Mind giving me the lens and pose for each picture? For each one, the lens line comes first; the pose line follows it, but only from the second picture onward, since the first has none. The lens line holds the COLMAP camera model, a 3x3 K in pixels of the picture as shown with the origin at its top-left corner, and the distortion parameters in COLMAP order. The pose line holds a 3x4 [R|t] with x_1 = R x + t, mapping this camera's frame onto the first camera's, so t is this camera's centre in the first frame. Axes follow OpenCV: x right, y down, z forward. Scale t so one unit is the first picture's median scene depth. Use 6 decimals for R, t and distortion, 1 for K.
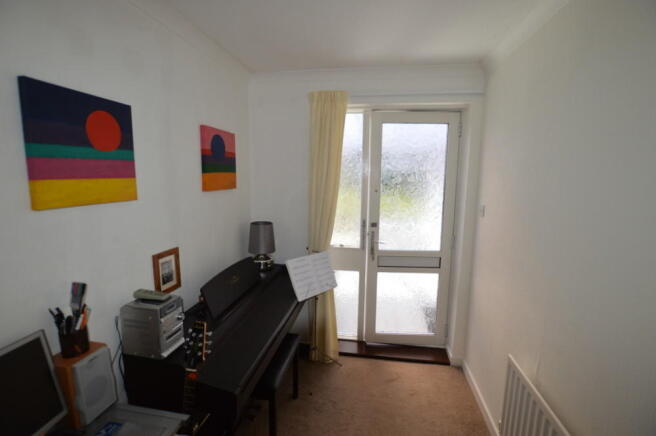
lens RADIAL K [[301.1, 0, 329.4], [0, 301.1, 219.0], [0, 0, 1]] dist [-0.006355, -0.000703]
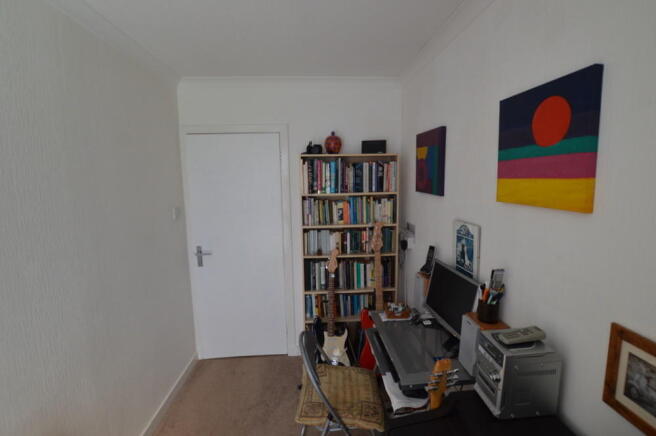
lens RADIAL K [[301.1, 0, 329.1], [0, 301.1, 217.1], [0, 0, 1]] dist [-0.006355, -0.000703]
pose [[-0.972048, 0.022505, -0.233703, 0.045943], [-0.043818, 0.960517, 0.274750, -0.250572], [0.230659, 0.277310, -0.932682, 1.785747]]
